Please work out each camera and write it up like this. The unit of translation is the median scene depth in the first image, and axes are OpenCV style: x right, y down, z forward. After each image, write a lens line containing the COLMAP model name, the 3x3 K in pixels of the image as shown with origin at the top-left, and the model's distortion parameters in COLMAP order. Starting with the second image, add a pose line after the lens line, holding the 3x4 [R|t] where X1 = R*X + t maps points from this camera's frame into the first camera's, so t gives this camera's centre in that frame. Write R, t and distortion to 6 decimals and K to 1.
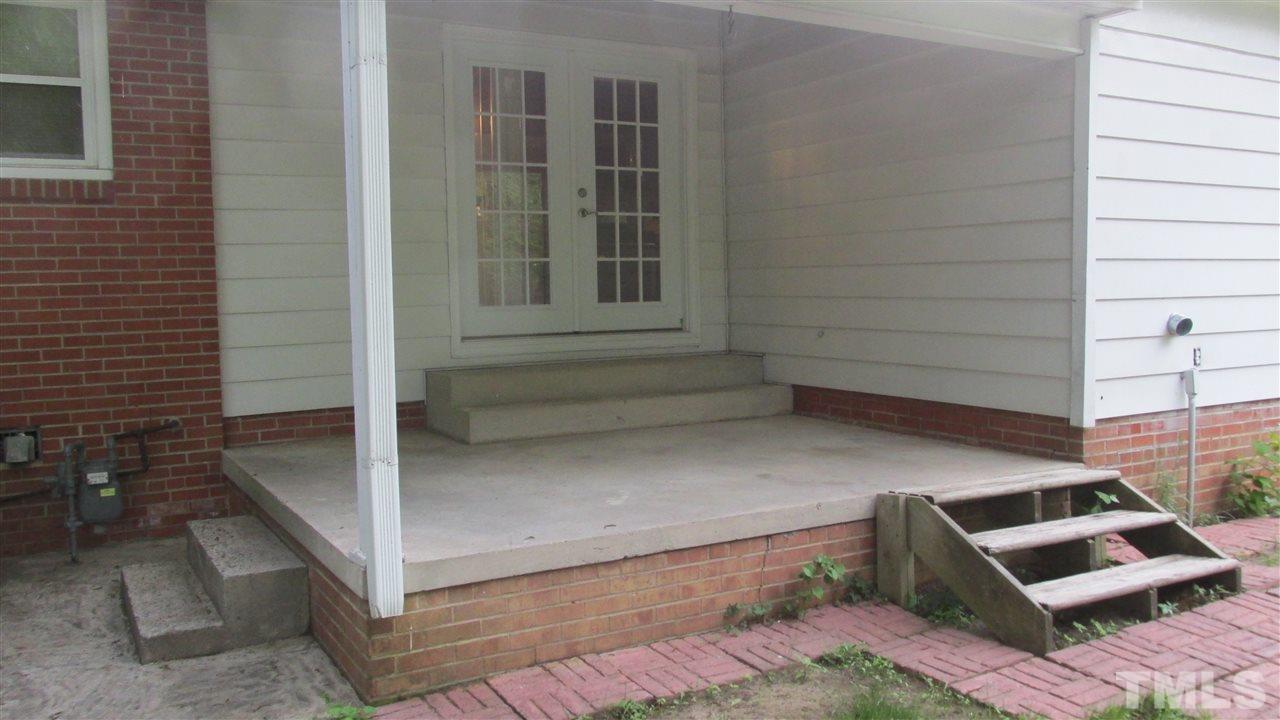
lens RADIAL K [[1064.6, 0, 640.0], [0, 1064.6, 360.0], [0, 0, 1]] dist [0.009591, -0.064901]
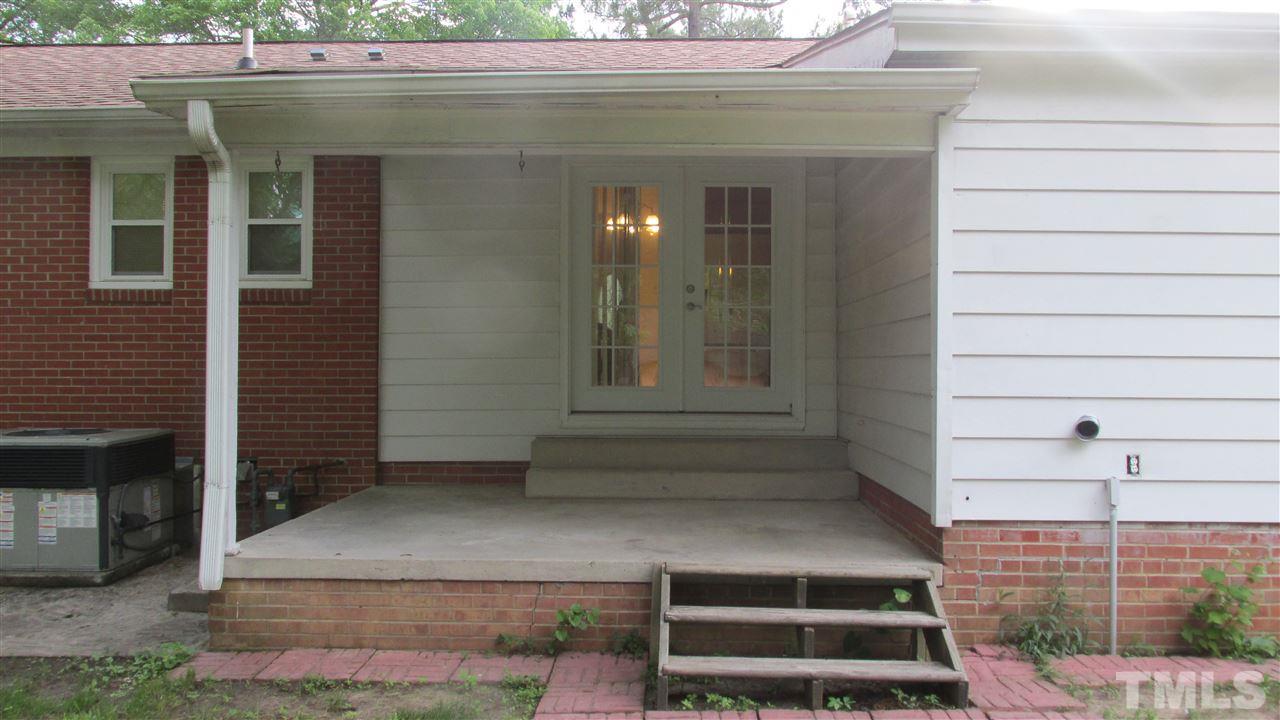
lens RADIAL K [[1060.5, 0, 640.0], [0, 1060.5, 360.0], [0, 0, 1]] dist [-0.005030, -0.041401]
pose [[0.856961, 0.018693, -0.515042, 0.636785], [-0.057477, 0.996574, -0.059465, -0.014571], [0.512166, 0.080563, 0.855100, 0.016390]]
